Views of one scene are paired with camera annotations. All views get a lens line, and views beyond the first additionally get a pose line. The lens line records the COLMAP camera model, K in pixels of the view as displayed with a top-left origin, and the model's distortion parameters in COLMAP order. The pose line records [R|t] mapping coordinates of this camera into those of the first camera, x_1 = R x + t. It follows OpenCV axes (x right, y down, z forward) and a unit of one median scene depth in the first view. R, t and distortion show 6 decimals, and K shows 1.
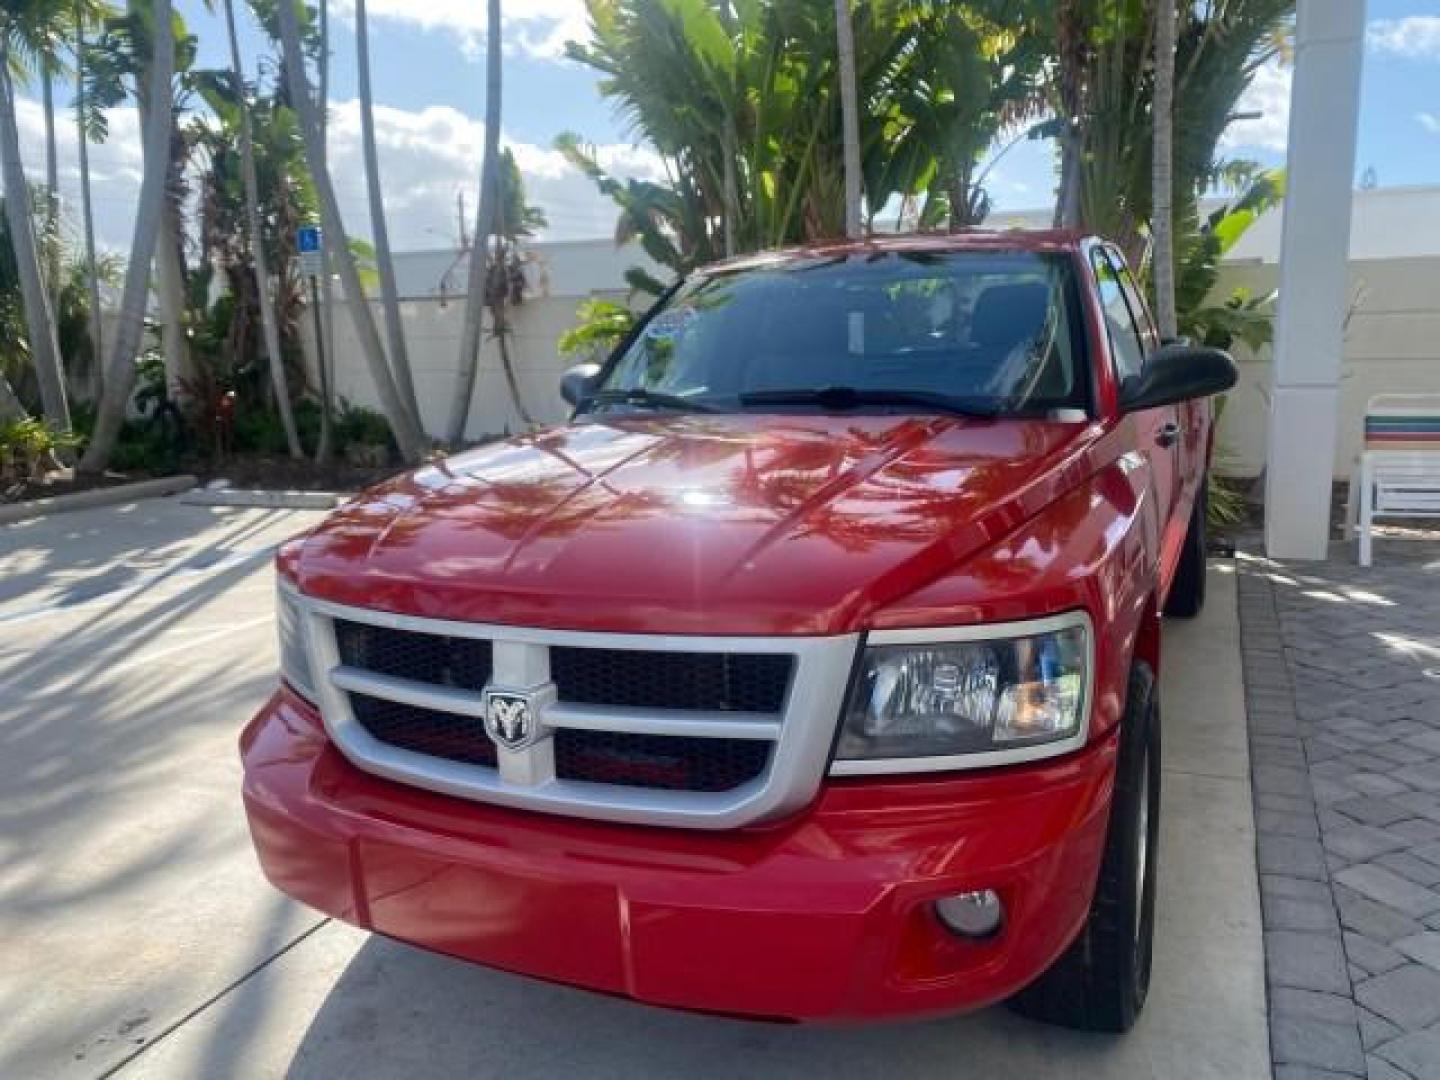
lens RADIAL K [[1114.6, 0, 710.5], [0, 1114.6, 529.2], [0, 0, 1]] dist [0.027641, -0.030457]
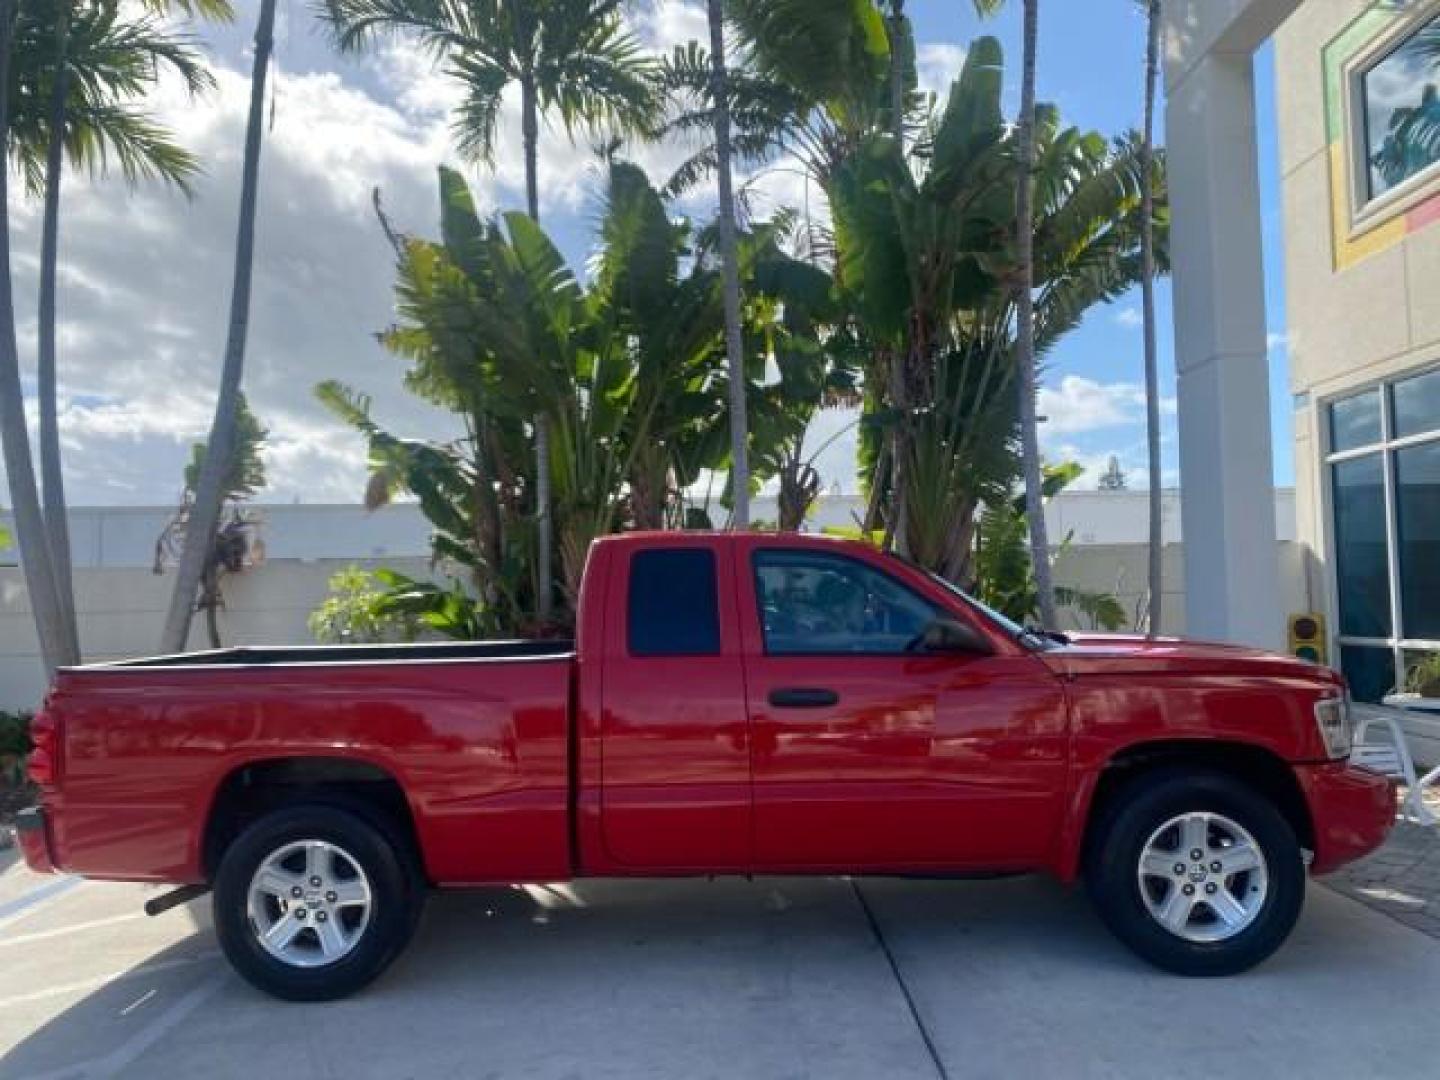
lens RADIAL K [[1114.6, 0, 709.1], [0, 1114.6, 531.7], [0, 0, 1]] dist [0.027641, -0.030457]
pose [[0.914206, 0.035246, 0.403713, -0.248496], [0.064340, 0.970951, -0.230467, -0.023691], [-0.400109, 0.236669, 0.885382, 0.164922]]
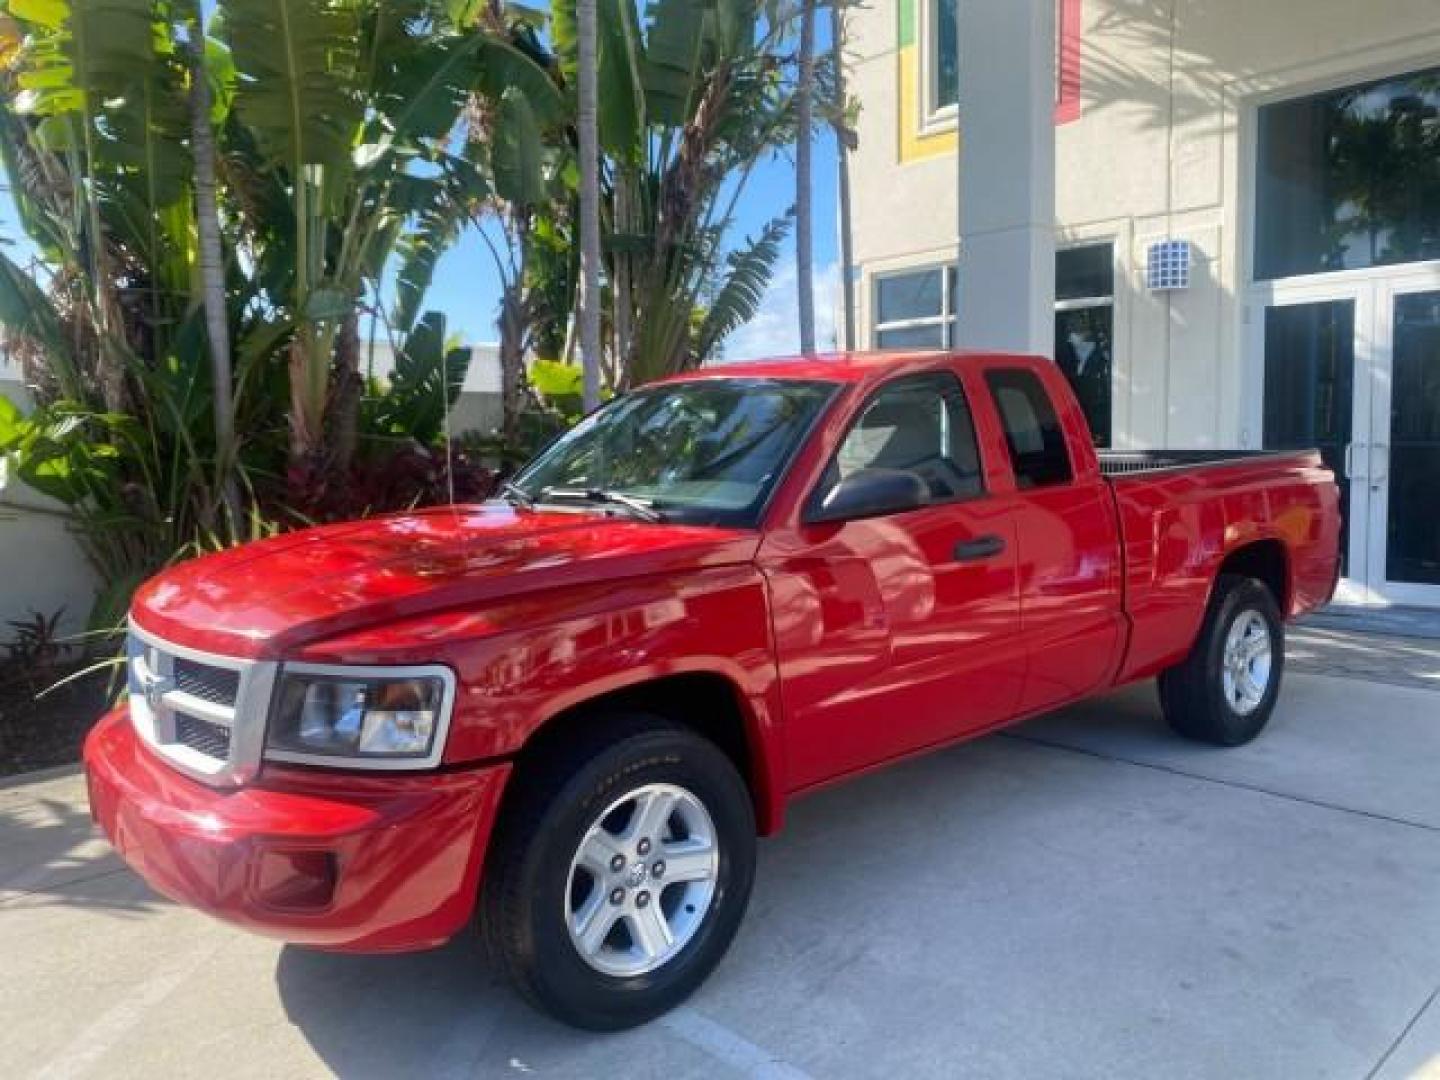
lens RADIAL K [[1114.6, 0, 723.9], [0, 1114.6, 535.0], [0, 0, 1]] dist [0.027641, -0.030457]
pose [[0.391143, -0.053440, 0.918777, -0.518613], [0.169902, 0.985347, -0.015018, -0.080491], [-0.904511, 0.161976, 0.394491, 0.564891]]
